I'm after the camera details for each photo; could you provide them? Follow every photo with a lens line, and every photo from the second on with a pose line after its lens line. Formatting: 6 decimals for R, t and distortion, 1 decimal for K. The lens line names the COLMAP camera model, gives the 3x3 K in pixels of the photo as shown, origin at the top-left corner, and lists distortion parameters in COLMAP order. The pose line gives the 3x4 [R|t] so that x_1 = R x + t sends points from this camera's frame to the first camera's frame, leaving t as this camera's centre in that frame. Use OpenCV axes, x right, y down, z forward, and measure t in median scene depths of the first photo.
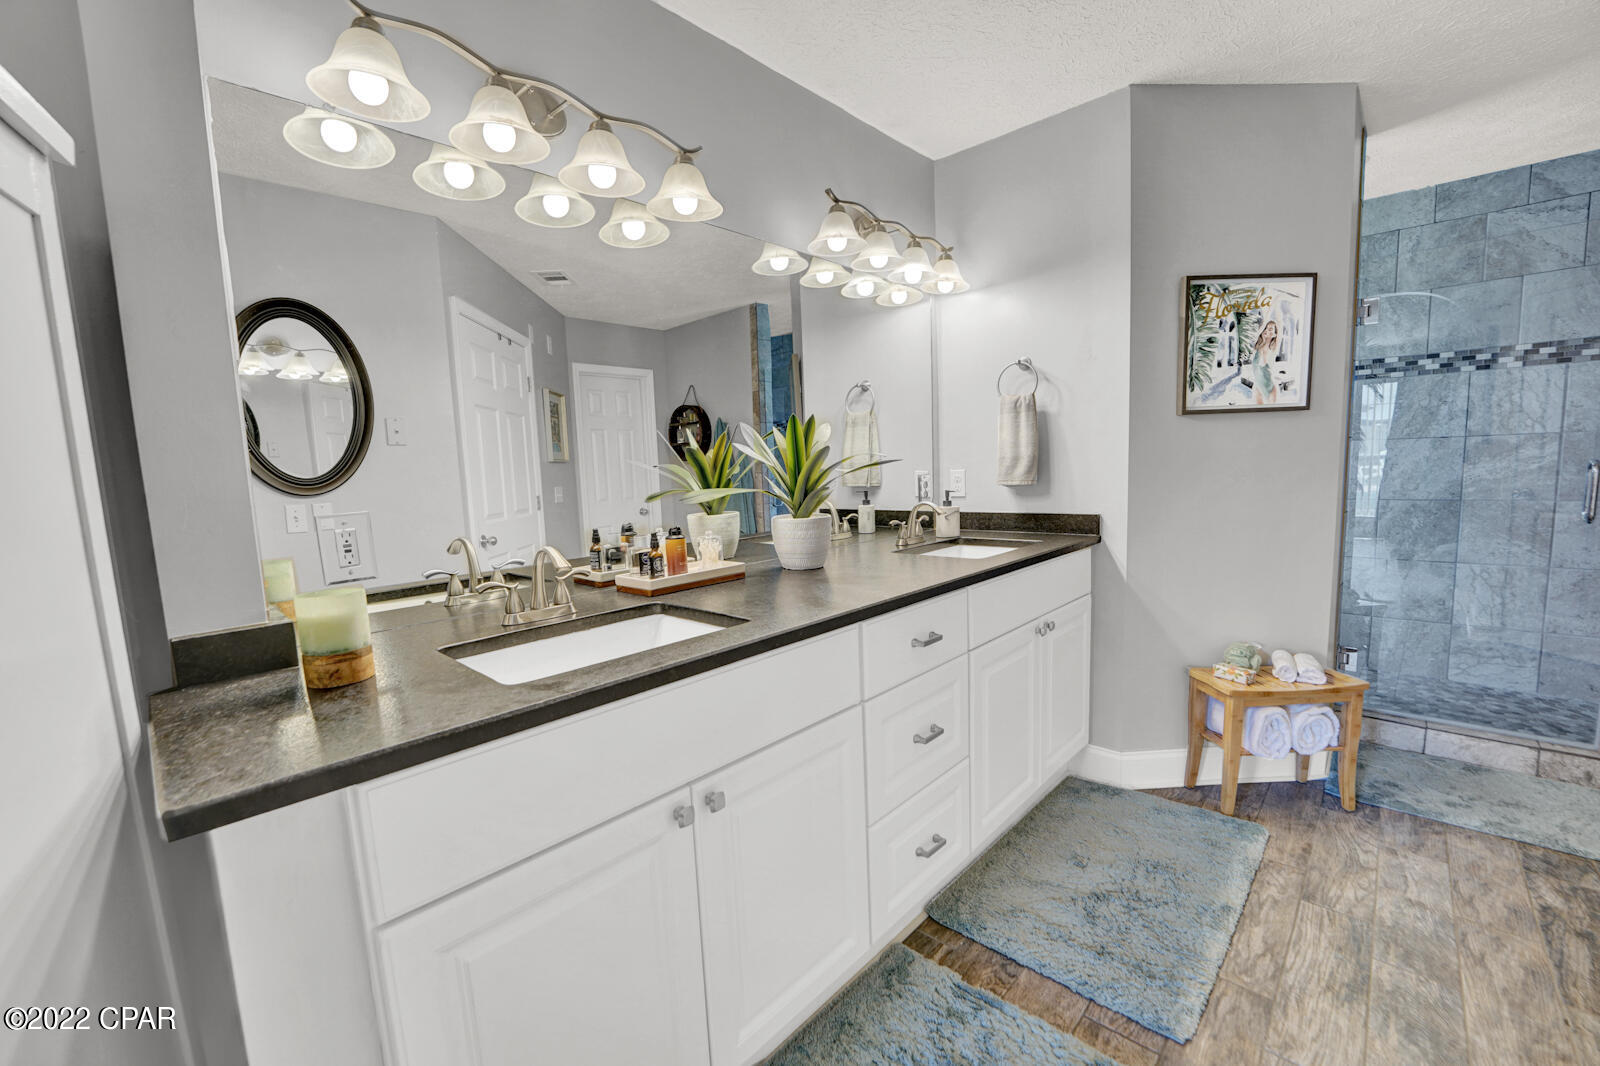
lens RADIAL K [[648.9, 0, 791.2], [0, 648.9, 543.7], [0, 0, 1]] dist [-0.030370, 0.000187]
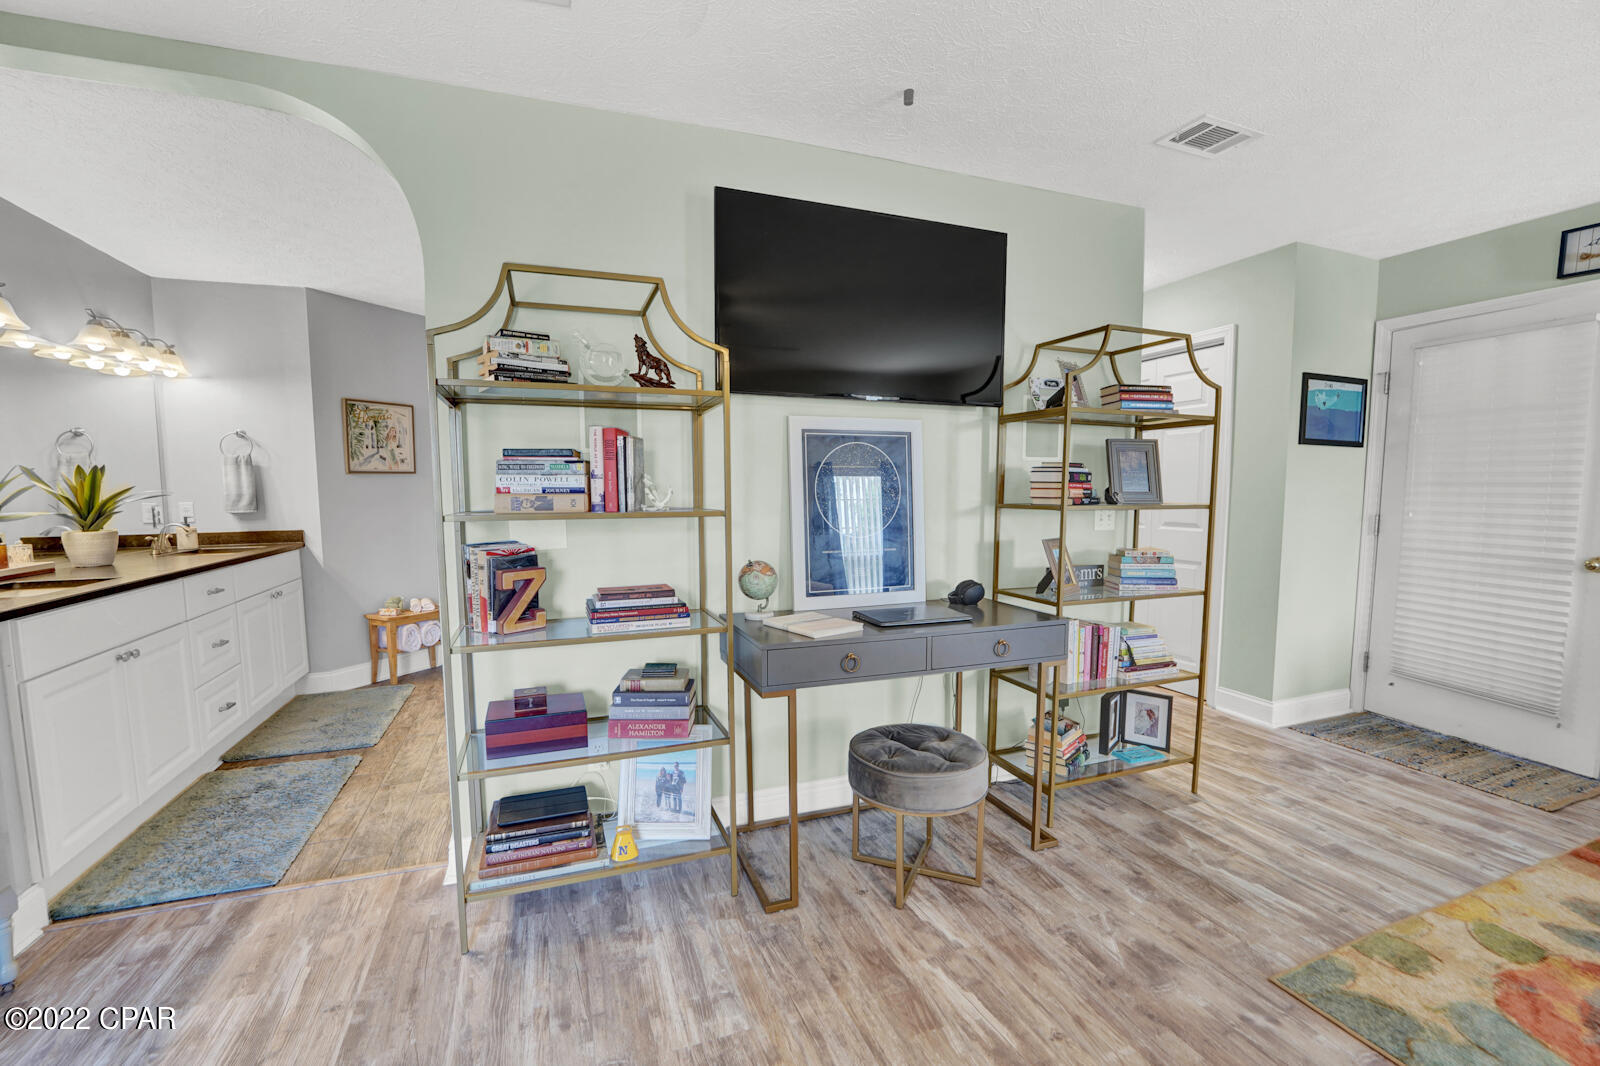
lens RADIAL K [[678.2, 0, 790.4], [0, 678.2, 545.1], [0, 0, 1]] dist [-0.030623, 0.005190]
pose [[0.450275, -0.040582, 0.891967, -0.501173], [0.097206, 0.995257, -0.003789, 0.124131], [-0.887583, 0.088411, 0.452084, -0.905082]]
